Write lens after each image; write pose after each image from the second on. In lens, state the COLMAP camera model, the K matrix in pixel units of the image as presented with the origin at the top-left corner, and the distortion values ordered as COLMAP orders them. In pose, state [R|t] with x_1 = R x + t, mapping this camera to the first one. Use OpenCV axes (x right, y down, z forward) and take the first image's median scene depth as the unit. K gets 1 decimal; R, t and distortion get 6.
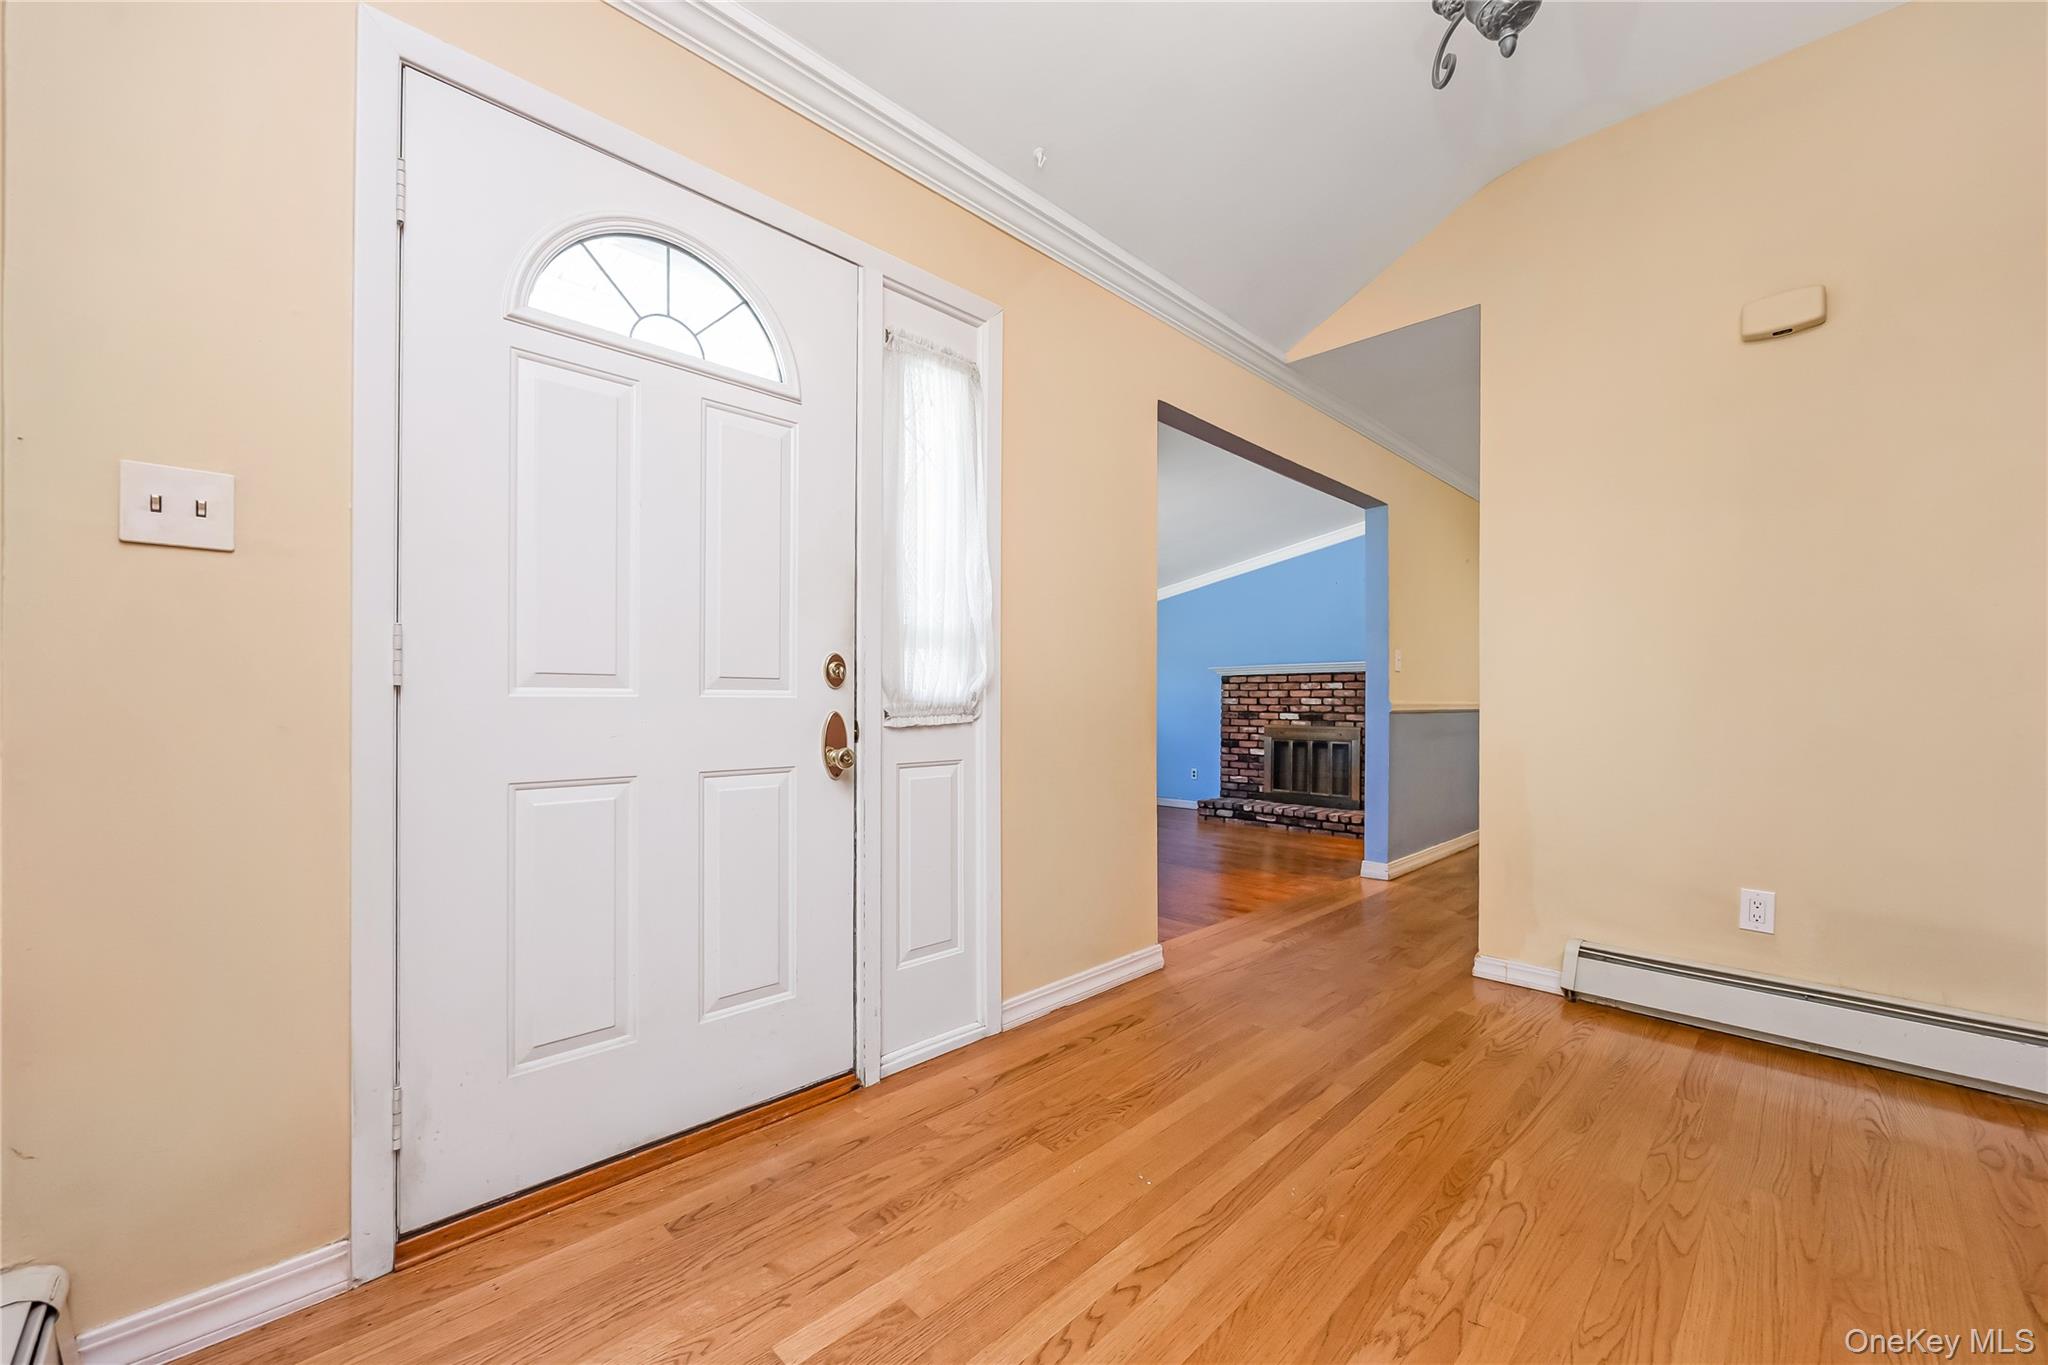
lens RADIAL K [[794.2, 0, 1023.5], [0, 794.2, 692.5], [0, 0, 1]] dist [-0.002985, -0.000102]
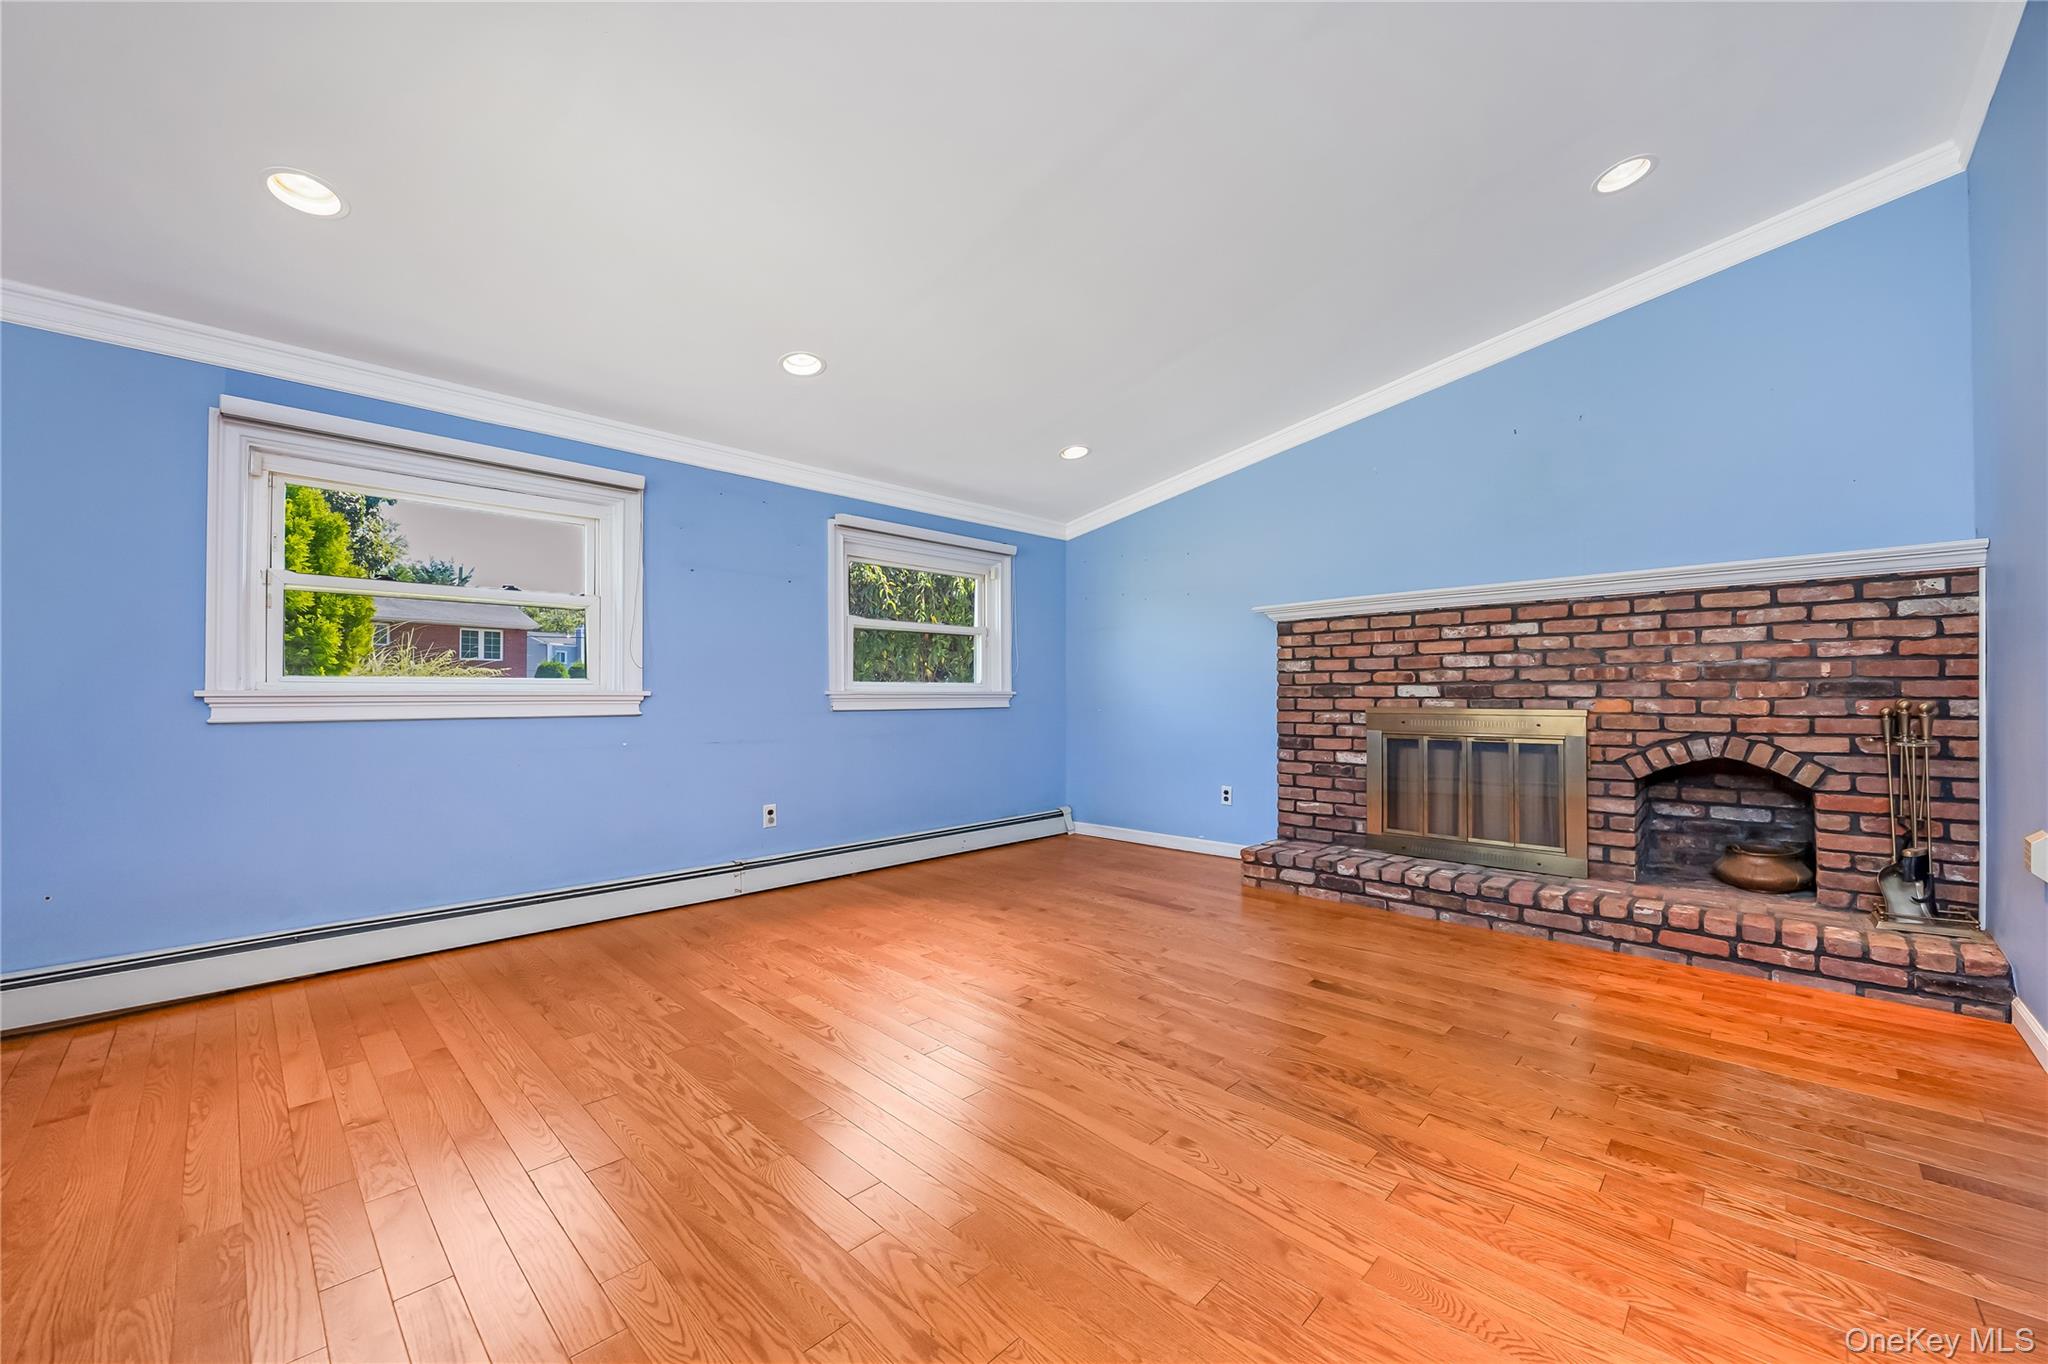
lens RADIAL K [[794.2, 0, 1027.2], [0, 794.2, 690.2], [0, 0, 1]] dist [-0.002985, -0.000102]
pose [[0.998995, -0.005682, 0.044467, 0.051668], [0.005431, 0.999969, 0.005752, 0.024627], [-0.044498, -0.005505, 0.998994, 0.481584]]
